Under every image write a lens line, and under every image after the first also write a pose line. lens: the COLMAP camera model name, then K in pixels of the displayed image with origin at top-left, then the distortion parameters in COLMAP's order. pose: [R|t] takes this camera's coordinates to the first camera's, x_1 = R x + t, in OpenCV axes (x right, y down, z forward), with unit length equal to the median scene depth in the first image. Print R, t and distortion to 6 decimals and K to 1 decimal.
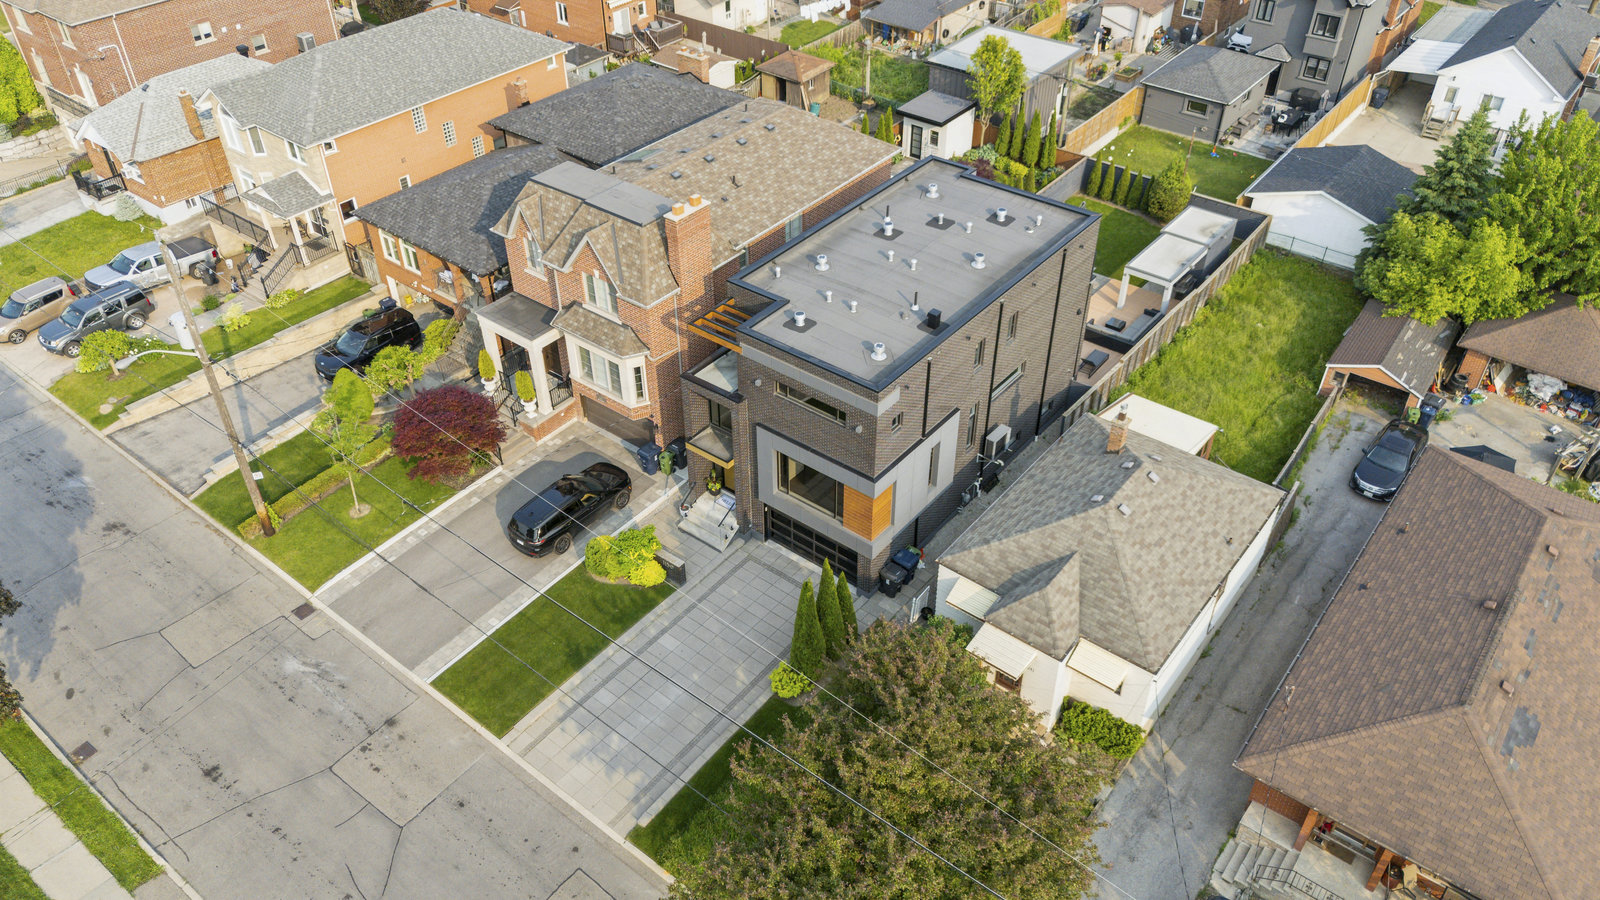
lens RADIAL K [[1177.8, 0, 800.0], [0, 1177.8, 450.0], [0, 0, 1]] dist [0.068619, -0.064493]
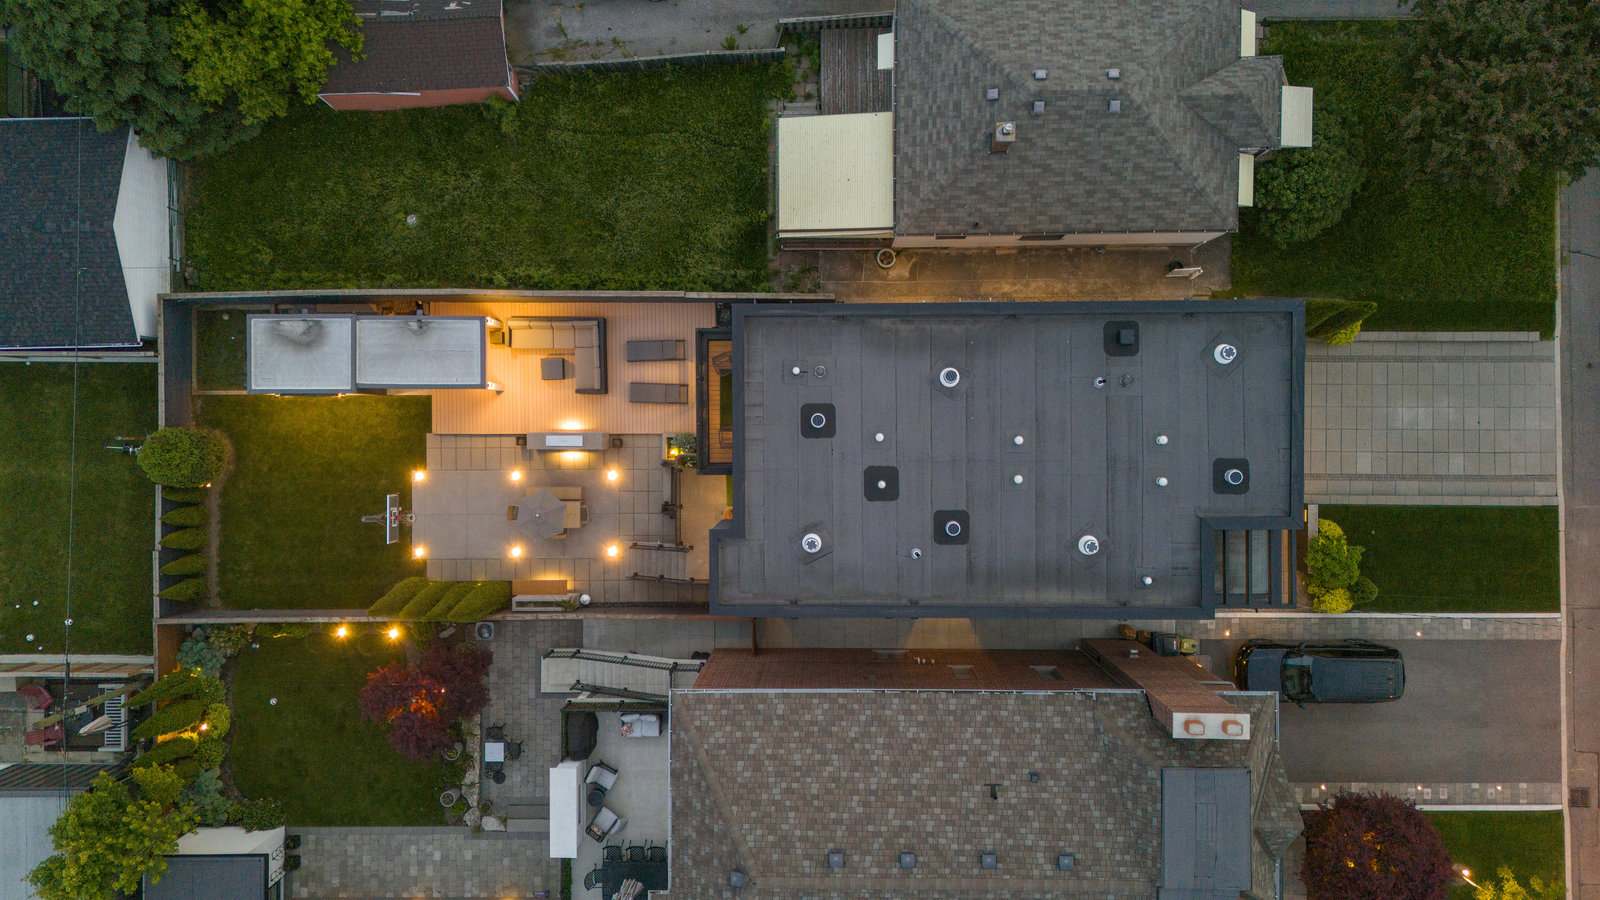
lens RADIAL K [[1172.8, 0, 800.0], [0, 1172.8, 450.0], [0, 0, 1]] dist [0.084726, -0.089152]
pose [[-0.619940, -0.784636, 0.004475, 0.166425], [0.505879, -0.395322, 0.766686, -0.755505], [-0.599800, 0.477563, 0.642007, 0.605575]]
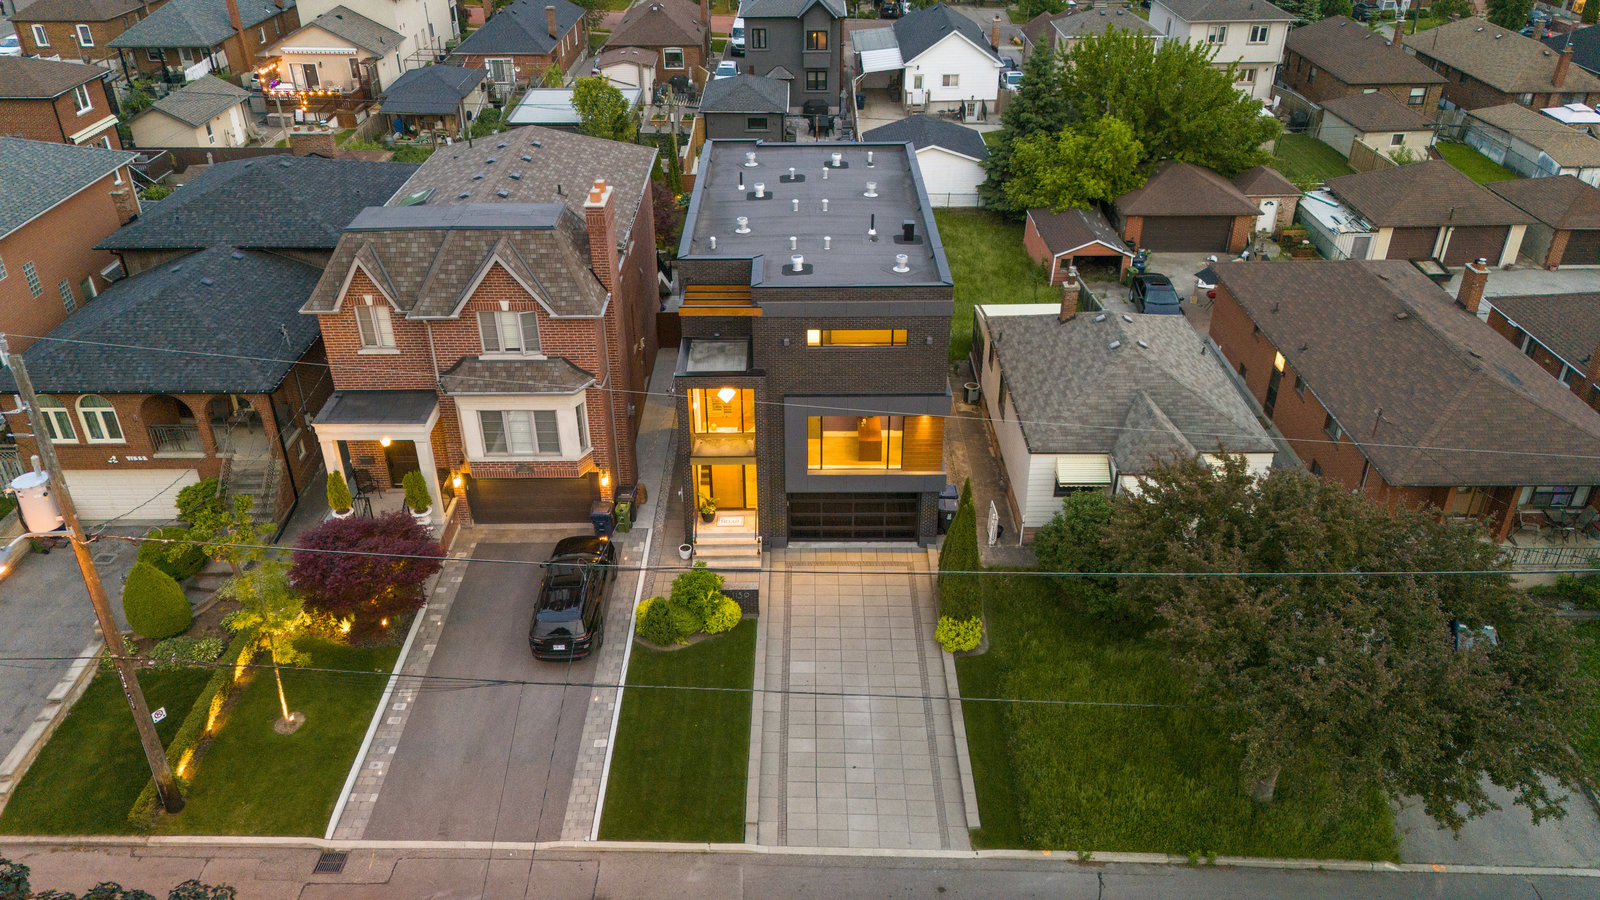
lens RADIAL K [[1172.8, 0, 800.0], [0, 1172.8, 450.0], [0, 0, 1]] dist [0.084726, -0.089152]
pose [[0.784523, -0.315461, 0.533862, -0.473014], [0.388624, 0.921005, -0.026867, 0.040817], [-0.483214, 0.228550, 0.845145, 0.248067]]
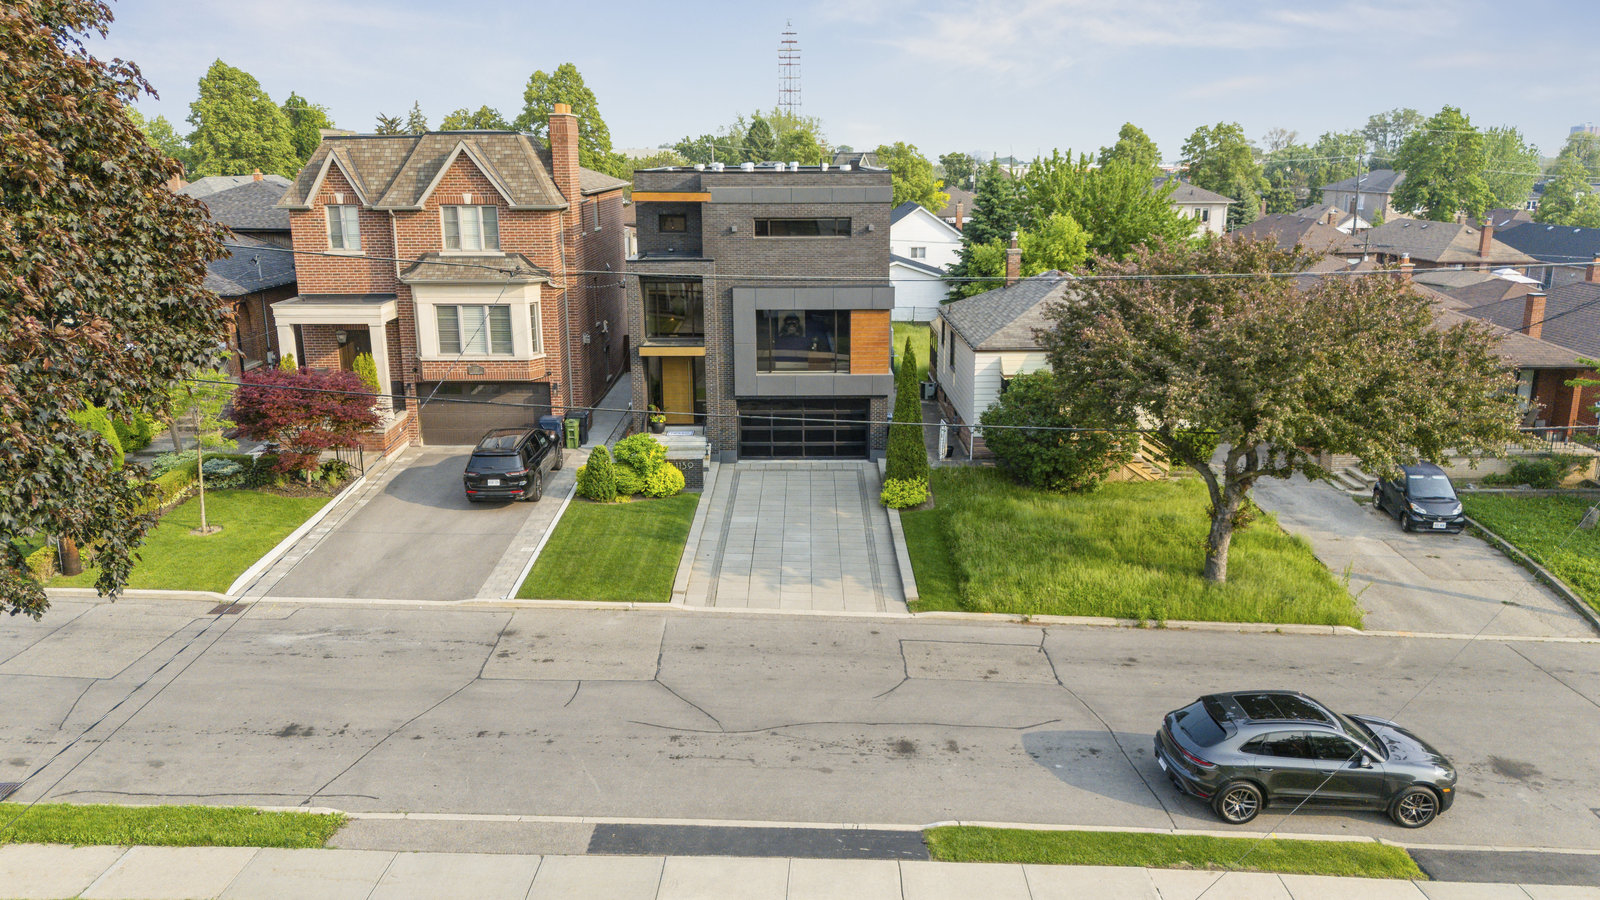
lens RADIAL K [[1177.8, 0, 800.0], [0, 1177.8, 450.0], [0, 0, 1]] dist [0.068619, -0.064493]
pose [[0.784282, -0.150985, 0.601752, -0.523170], [0.387335, 0.876840, -0.284819, 0.342155], [-0.484637, 0.456459, 0.746172, 0.332792]]
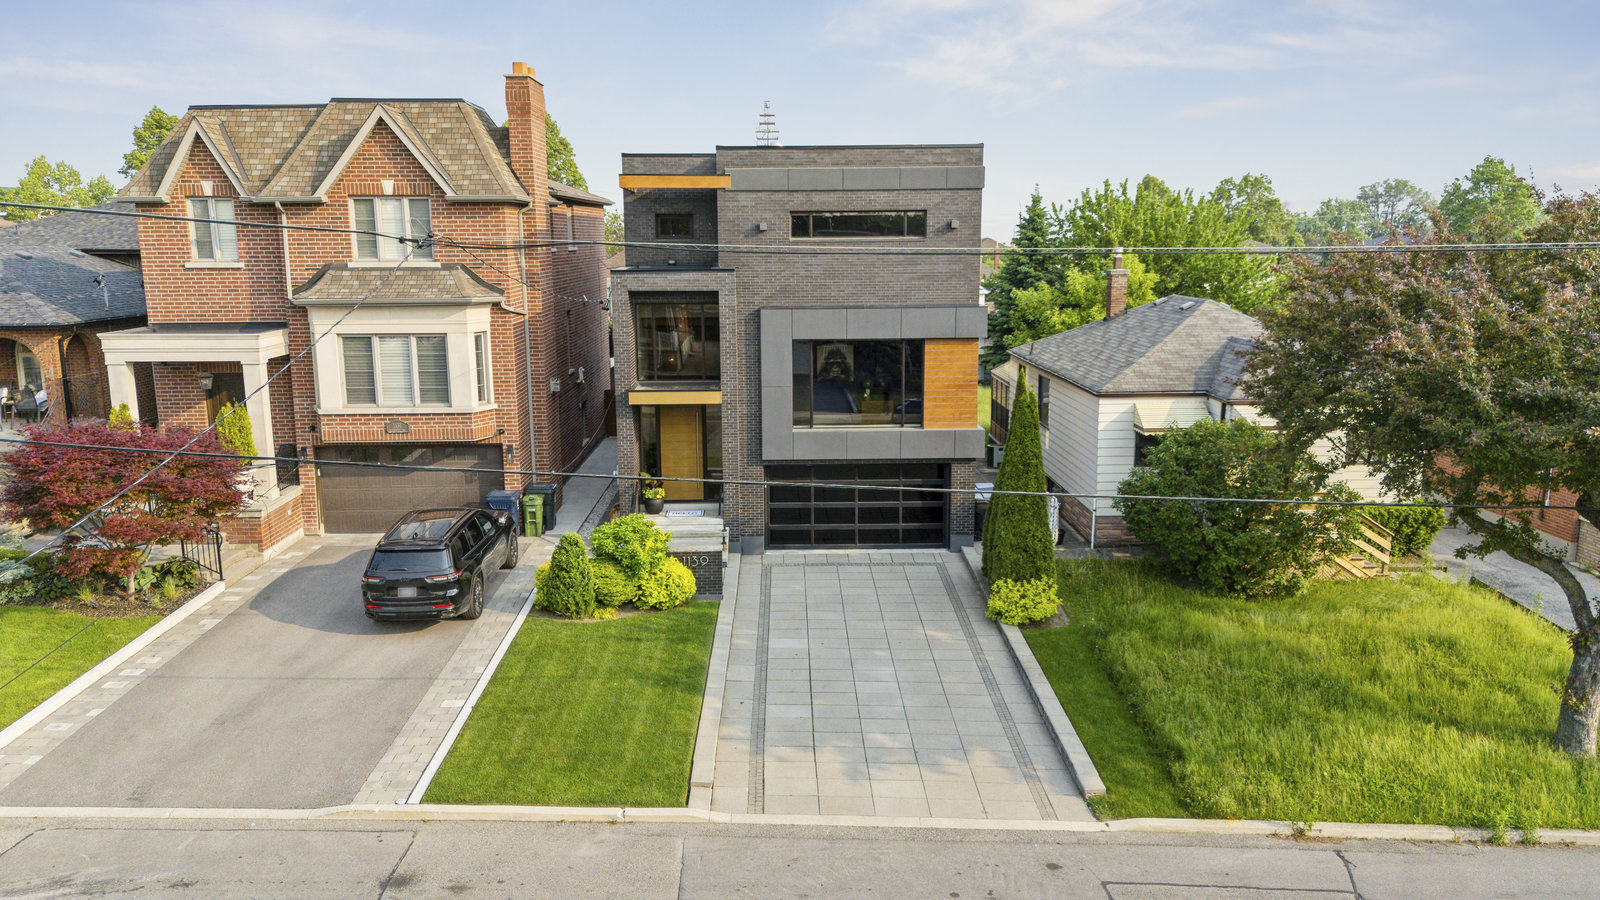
lens RADIAL K [[1177.8, 0, 800.0], [0, 1177.8, 450.0], [0, 0, 1]] dist [0.068619, -0.064493]
pose [[0.771694, -0.115574, 0.625405, -0.404254], [0.398829, 0.853913, -0.334317, 0.251740], [-0.495403, 0.507420, 0.705054, 0.535712]]
